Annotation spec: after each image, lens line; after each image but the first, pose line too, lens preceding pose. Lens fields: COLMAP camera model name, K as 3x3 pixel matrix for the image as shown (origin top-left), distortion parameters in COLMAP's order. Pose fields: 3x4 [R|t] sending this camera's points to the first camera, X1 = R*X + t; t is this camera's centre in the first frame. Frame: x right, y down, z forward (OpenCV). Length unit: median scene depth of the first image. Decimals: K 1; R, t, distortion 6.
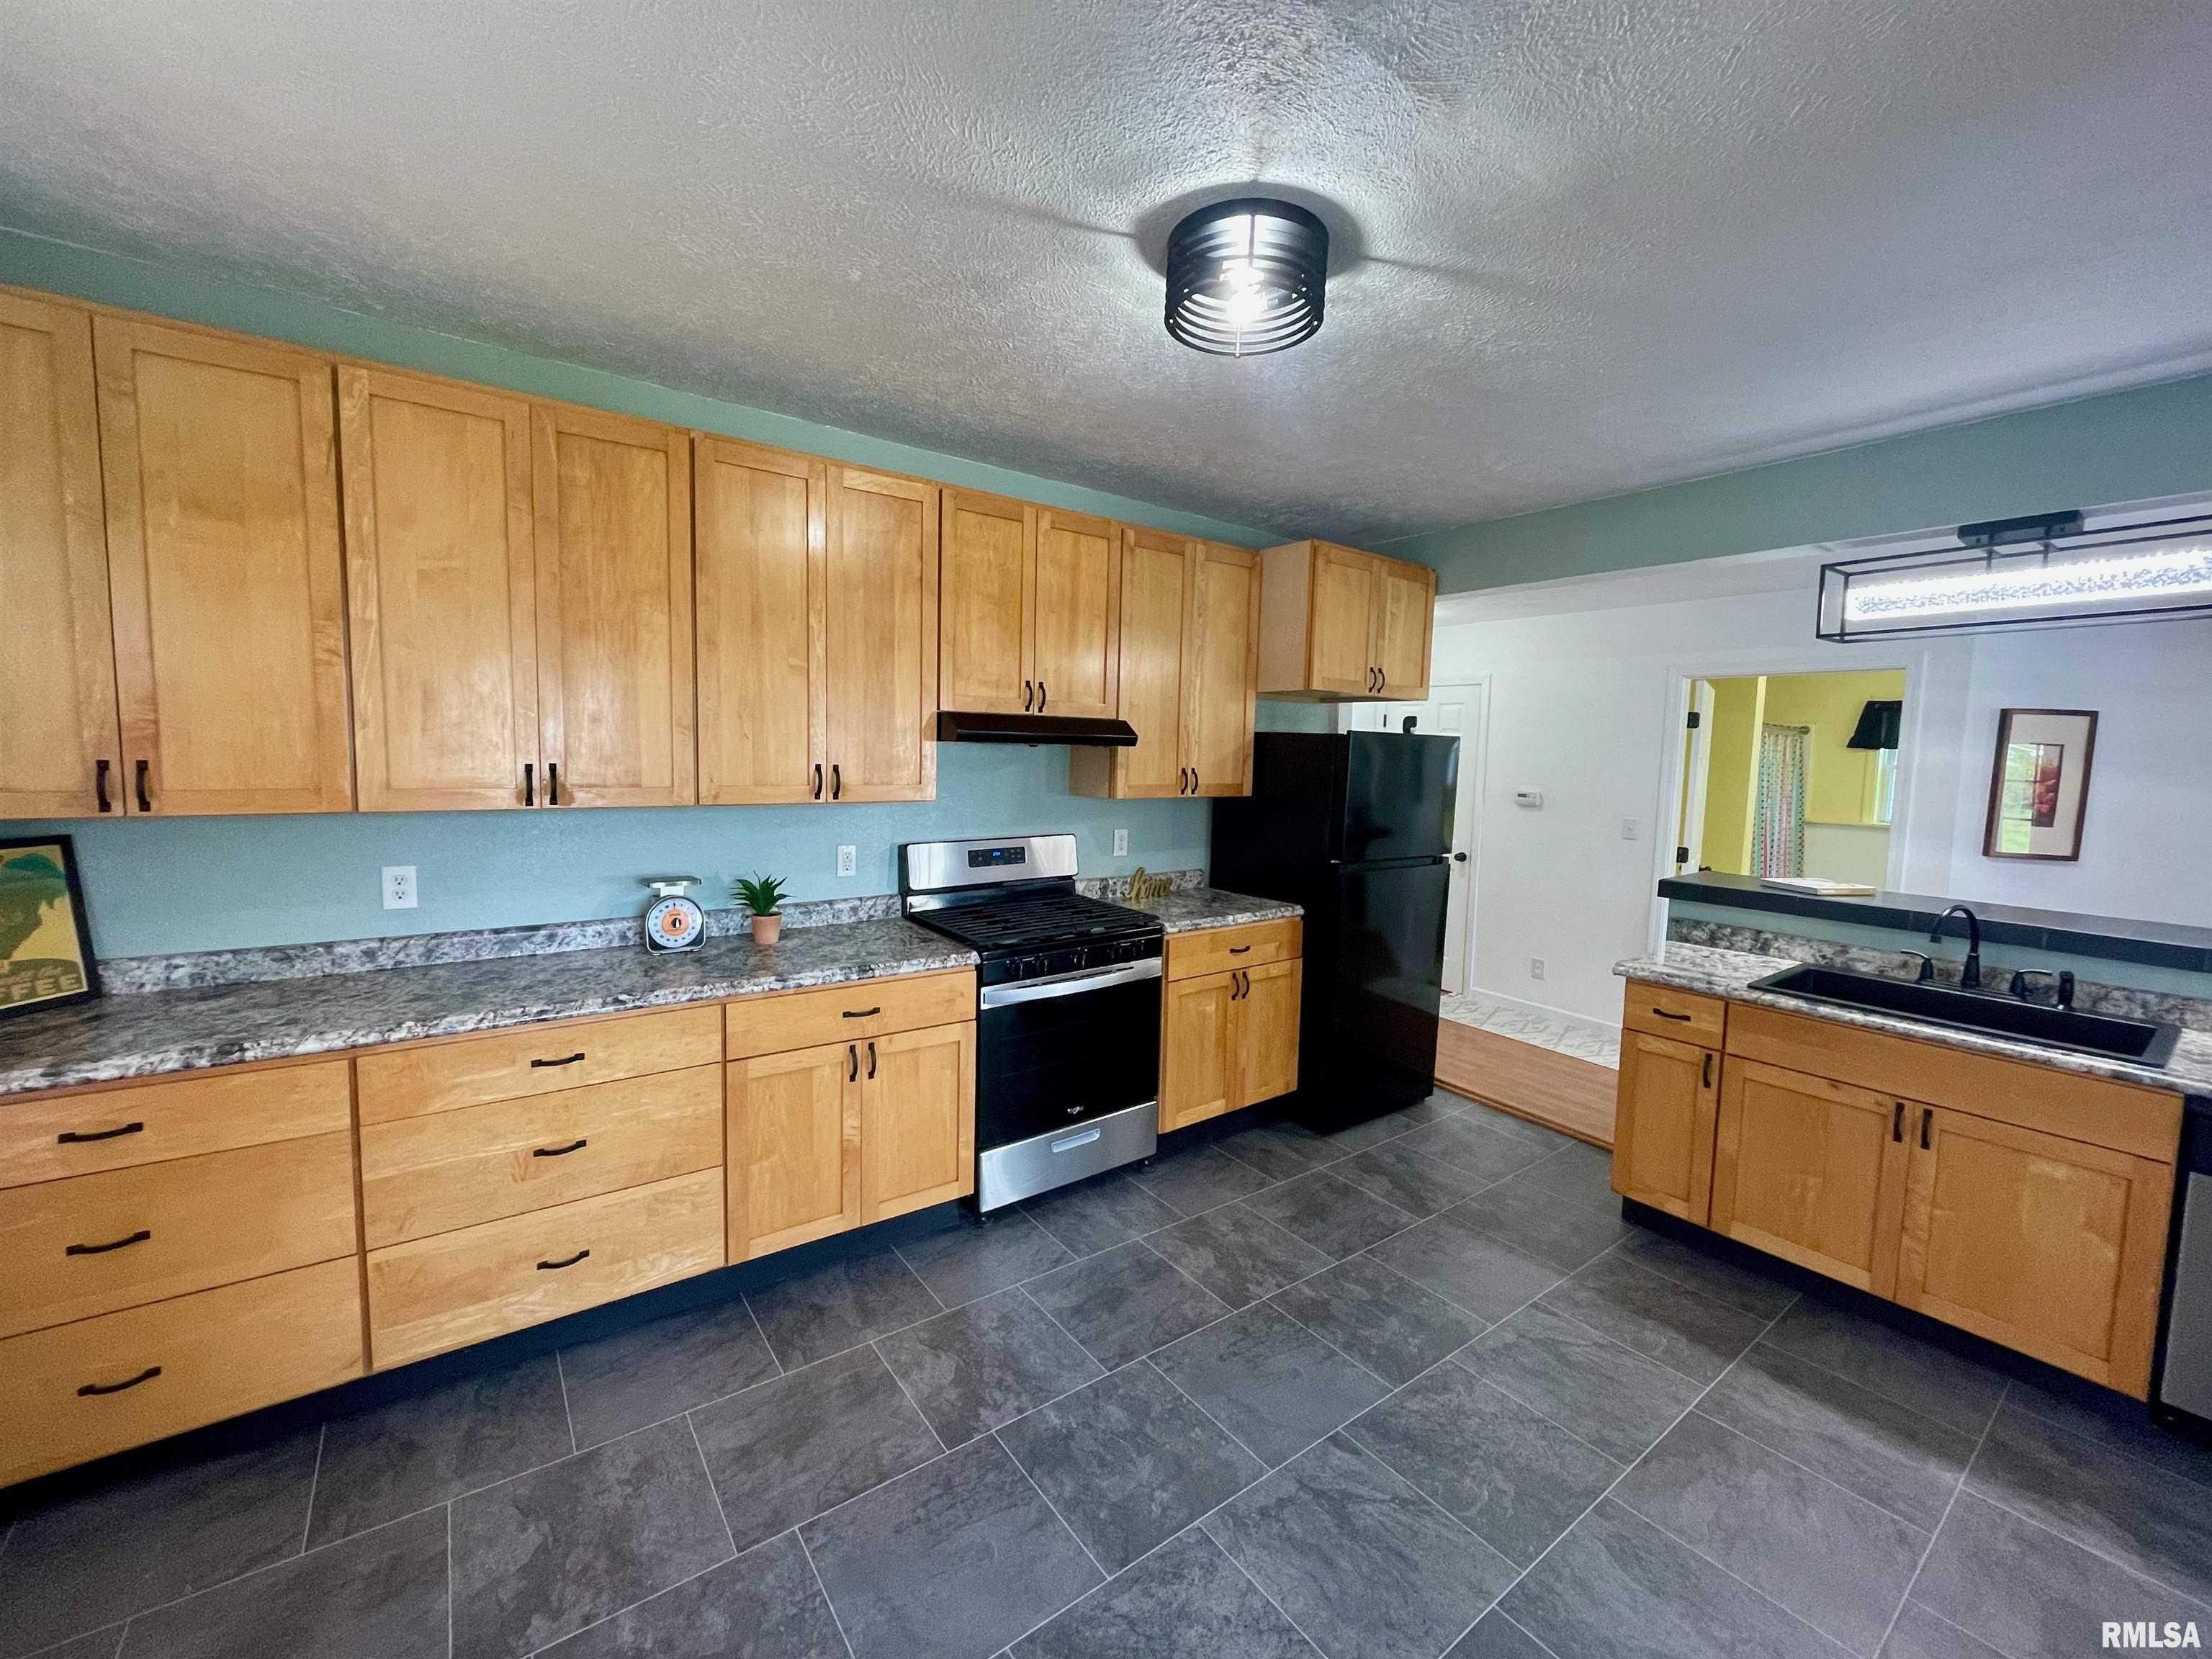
lens RADIAL K [[889.6, 0, 1093.8], [0, 889.6, 825.9], [0, 0, 1]] dist [-0.001061, -0.000427]
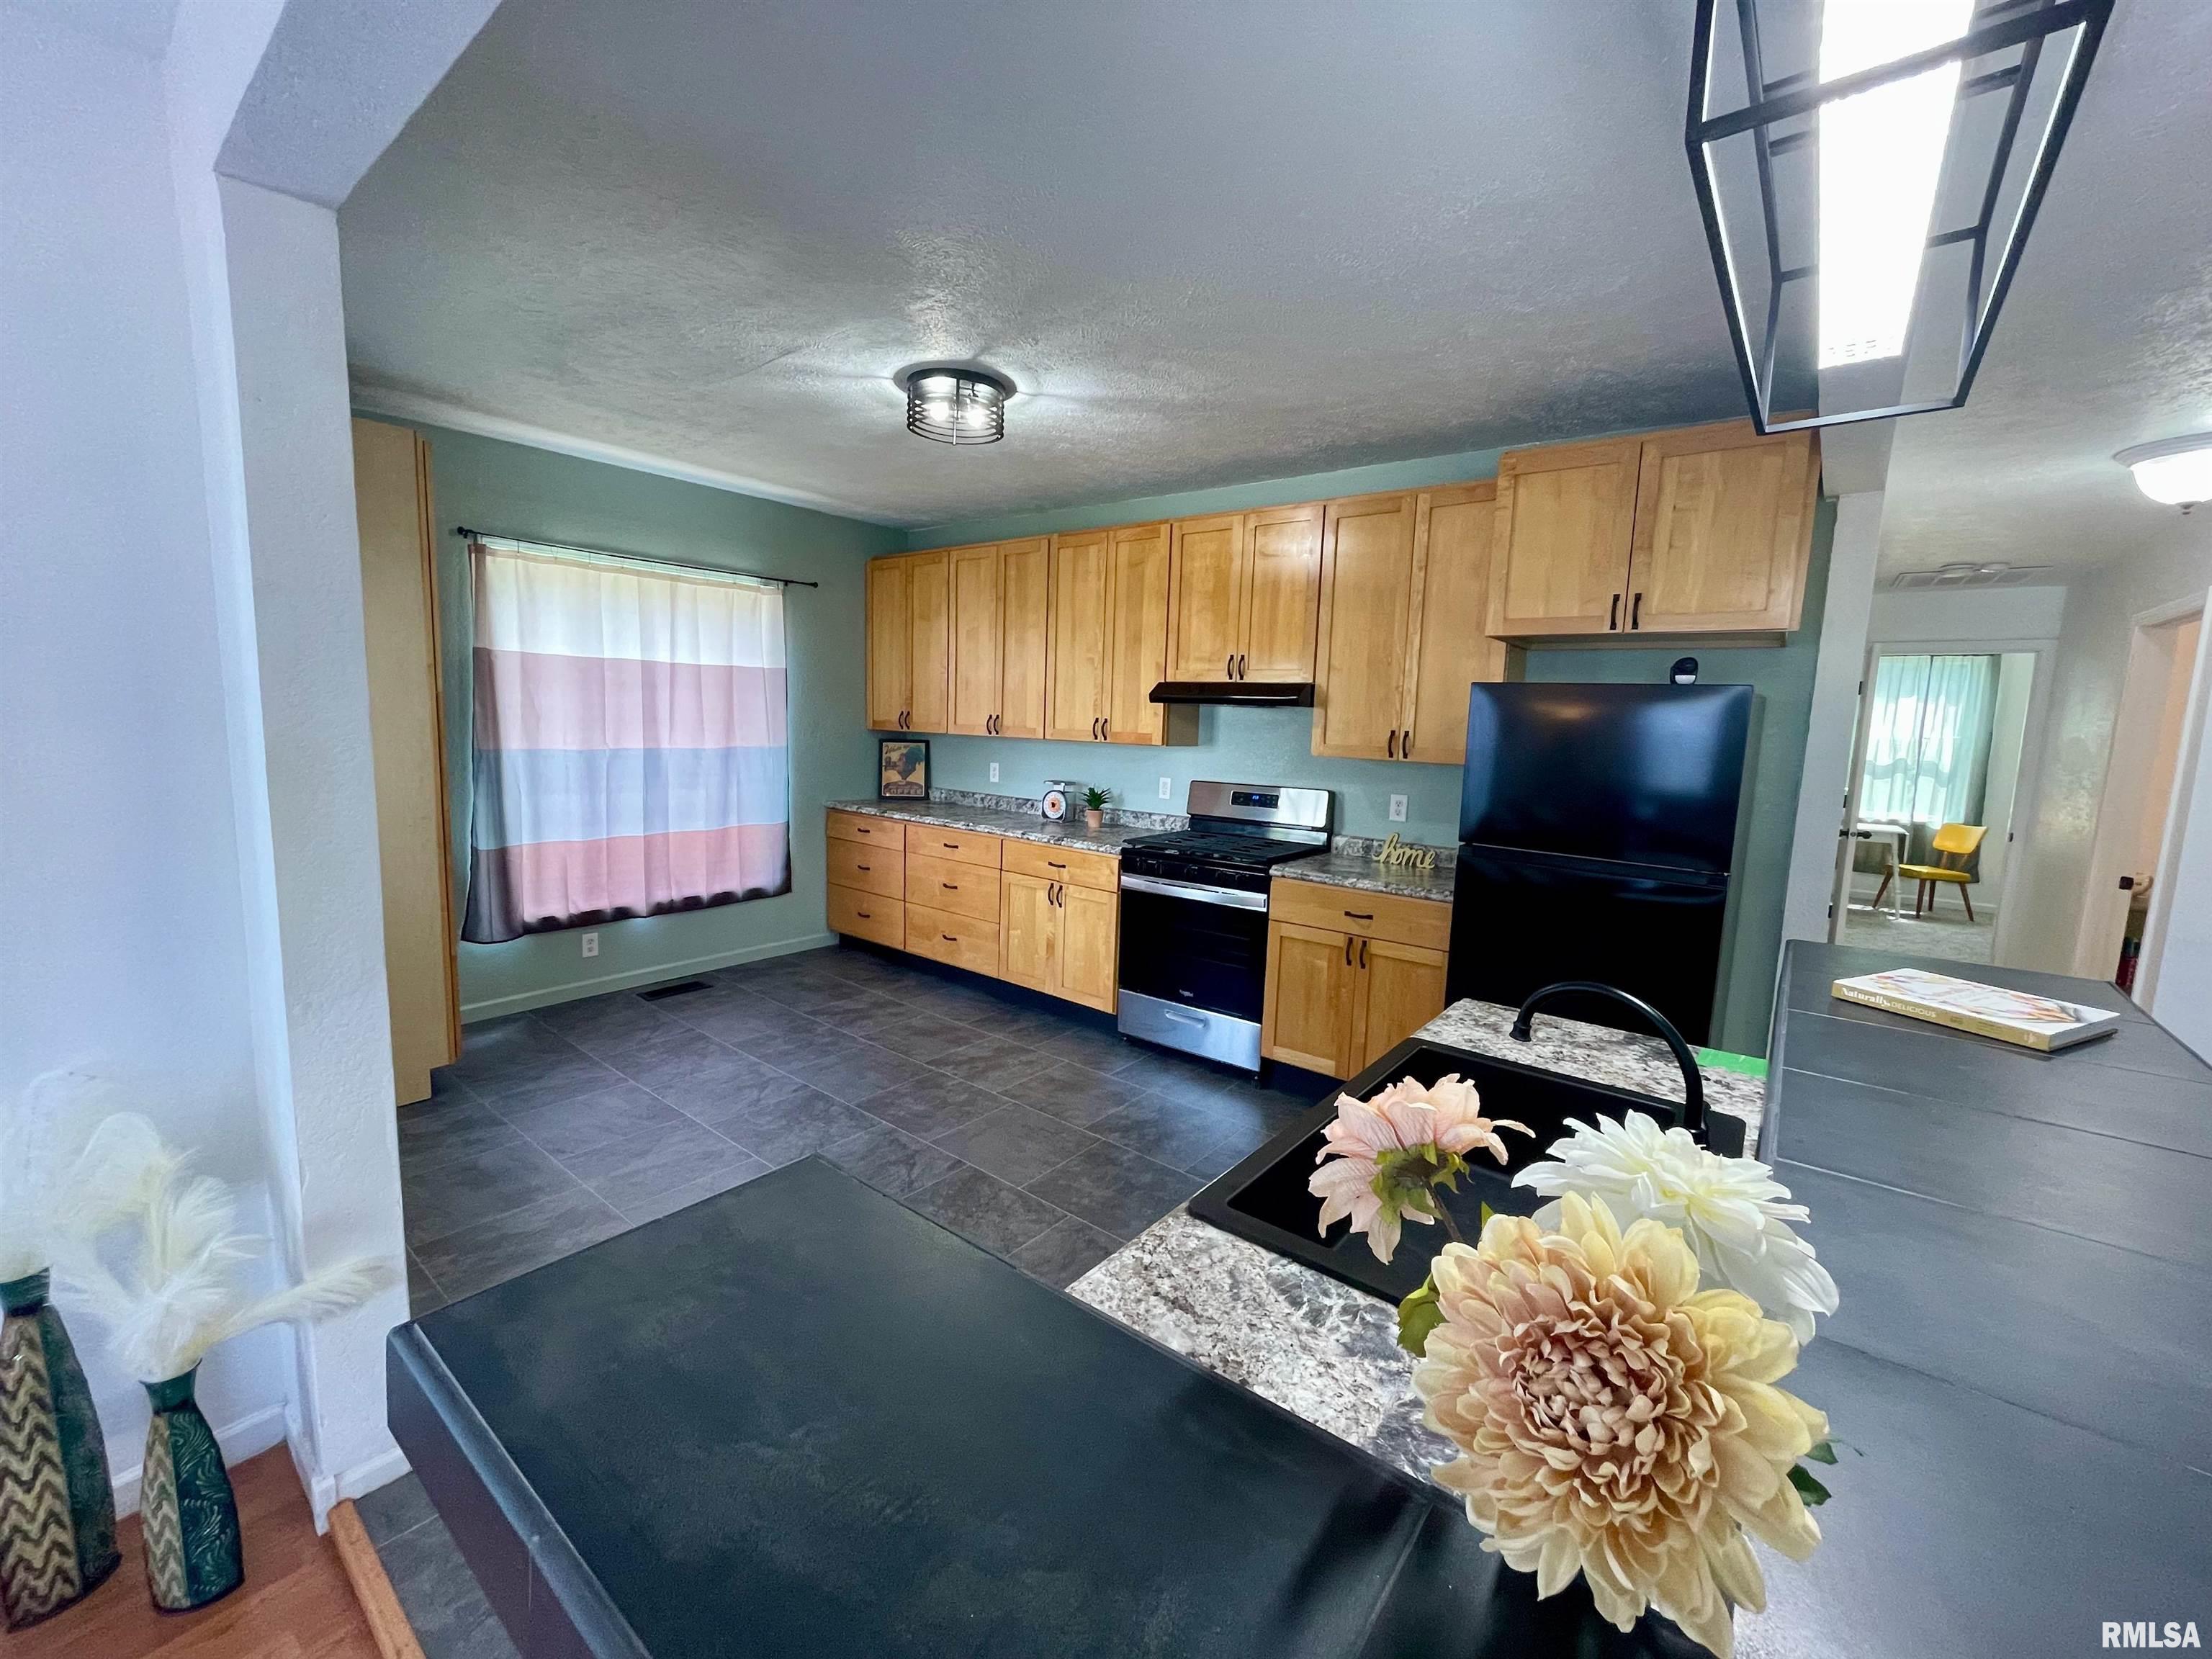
lens RADIAL K [[889.6, 0, 1109.0], [0, 889.6, 827.6], [0, 0, 1]] dist [-0.001061, -0.000427]
pose [[0.276618, 0.108283, -0.954860, 1.228867], [-0.111808, 0.990510, 0.079936, -0.003543], [0.954454, 0.084649, 0.286099, 0.558141]]
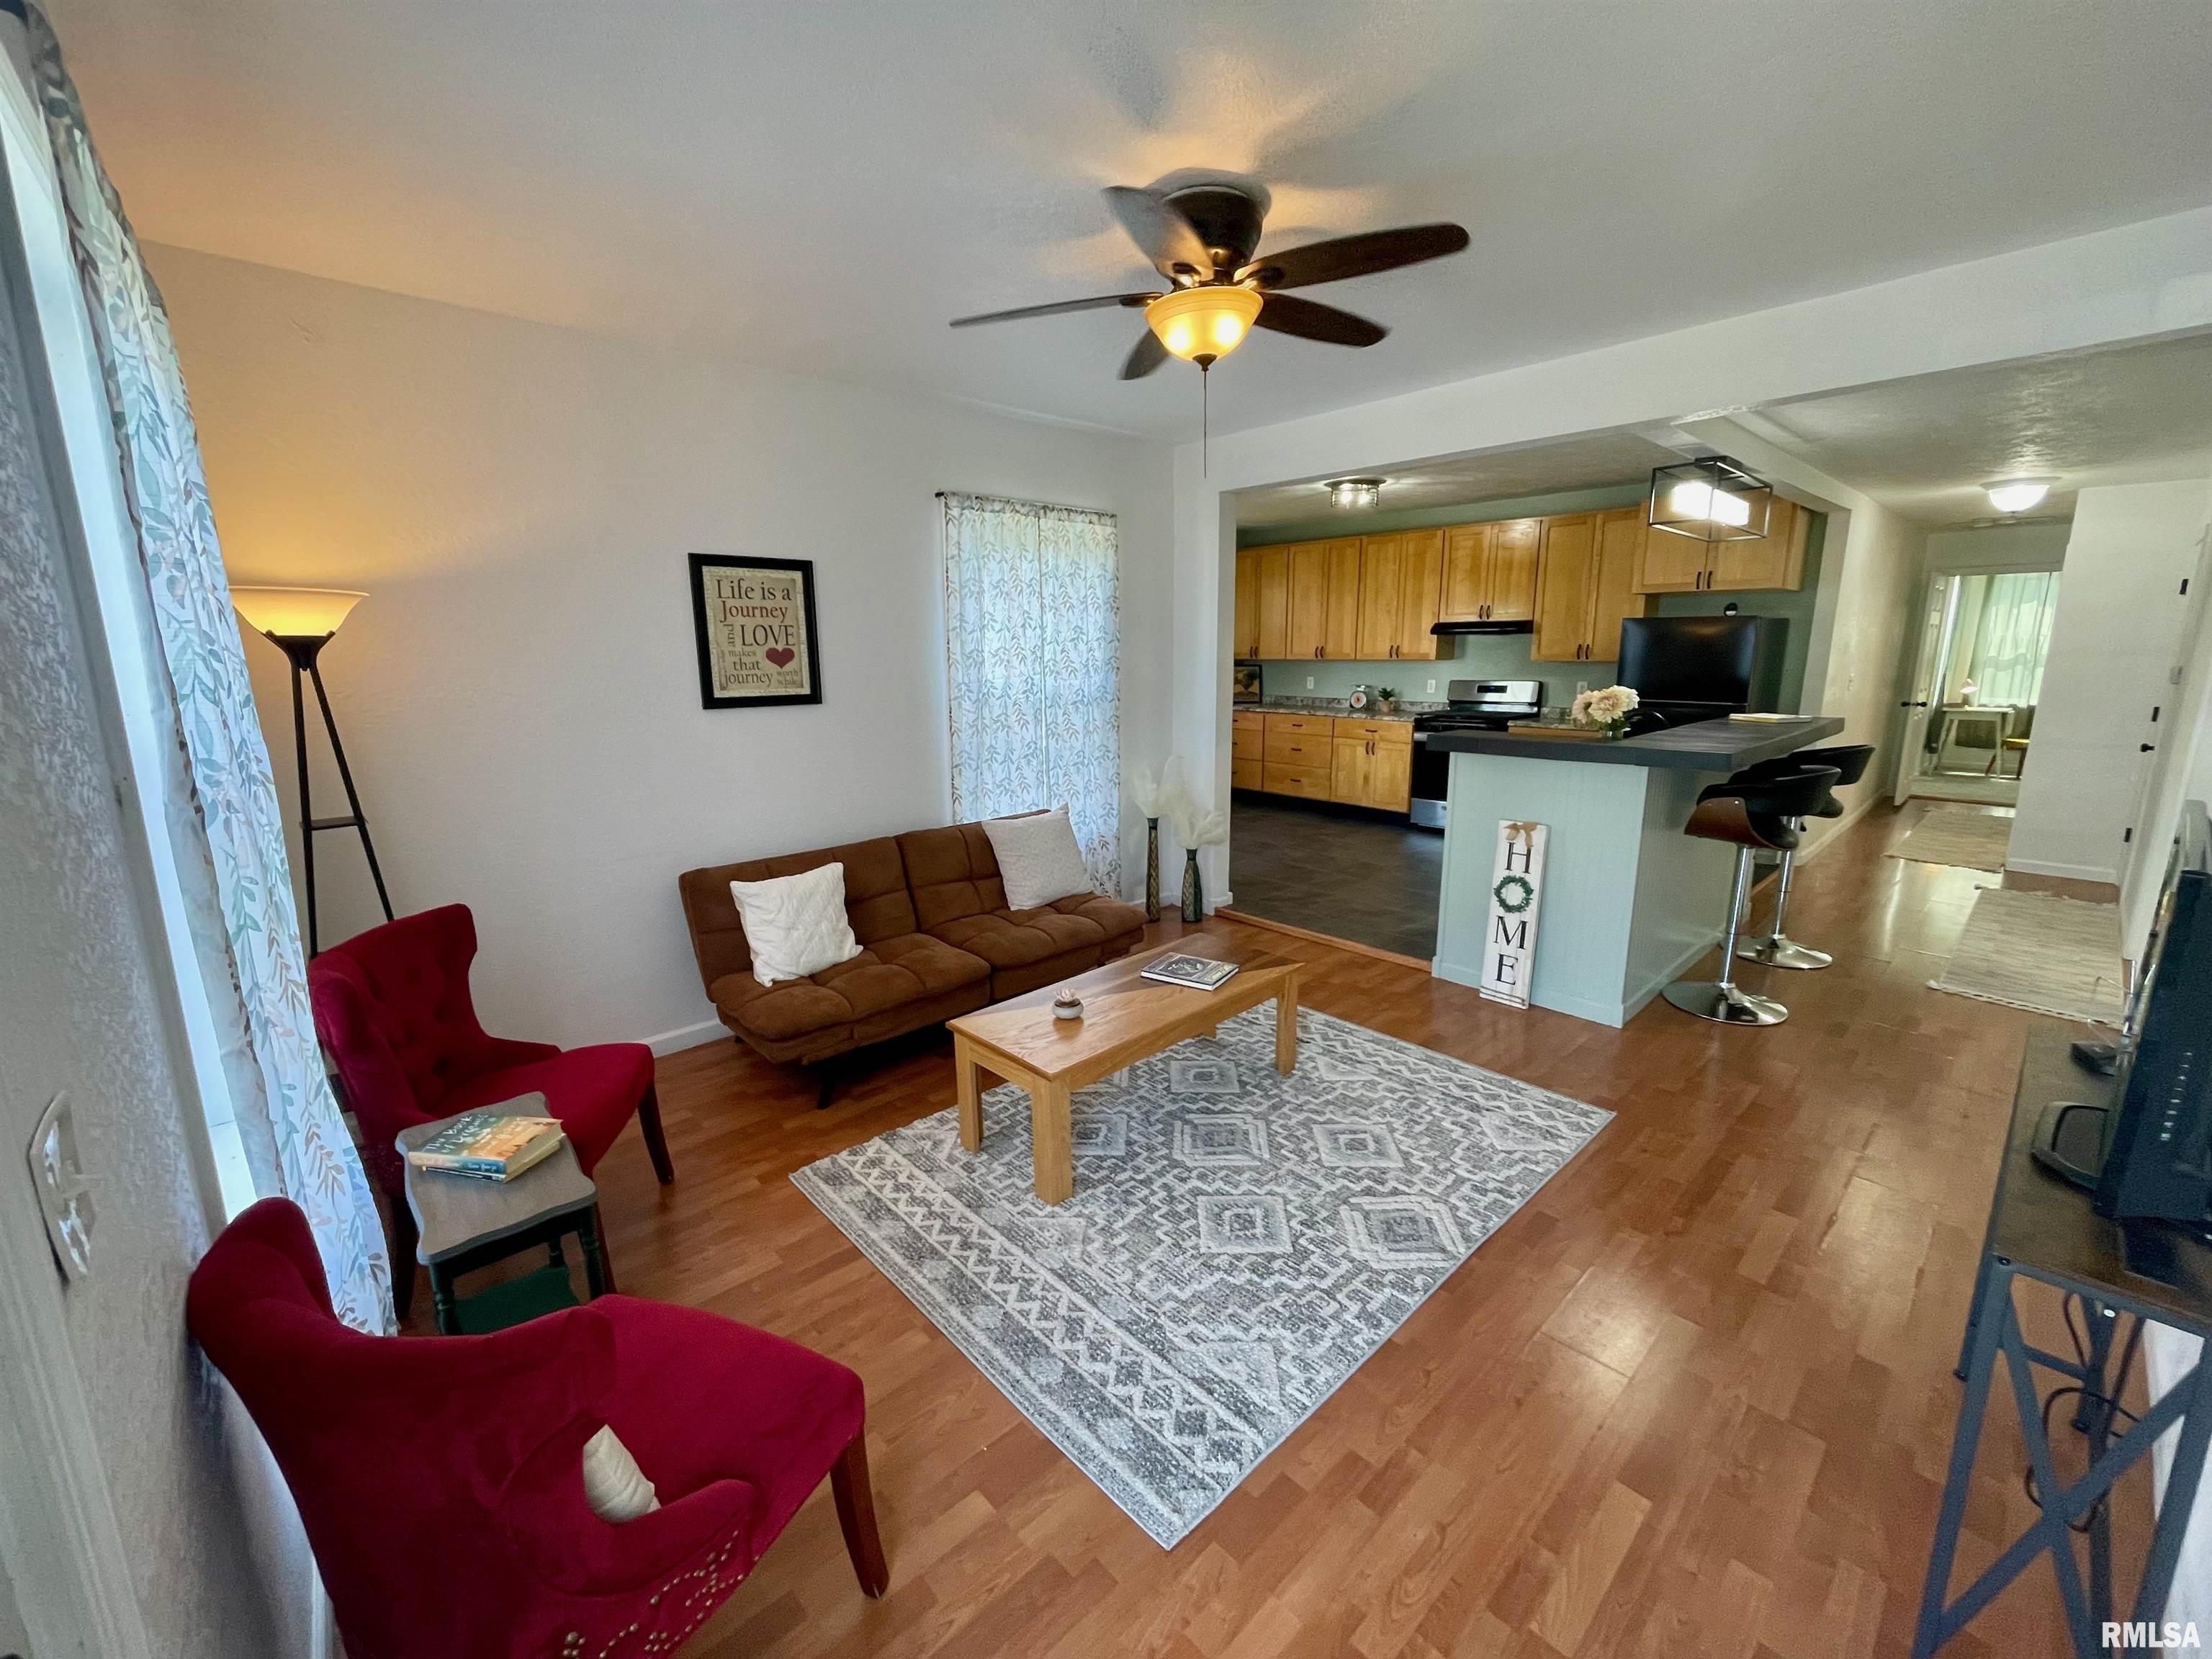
lens RADIAL K [[889.6, 0, 1106.2], [0, 889.6, 828.0], [0, 0, 1]] dist [-0.001061, -0.000427]
pose [[0.115827, 0.174931, -0.977744, 2.327903], [-0.077221, 0.982976, 0.166719, 0.094060], [0.990263, 0.056192, 0.127363, -0.198542]]
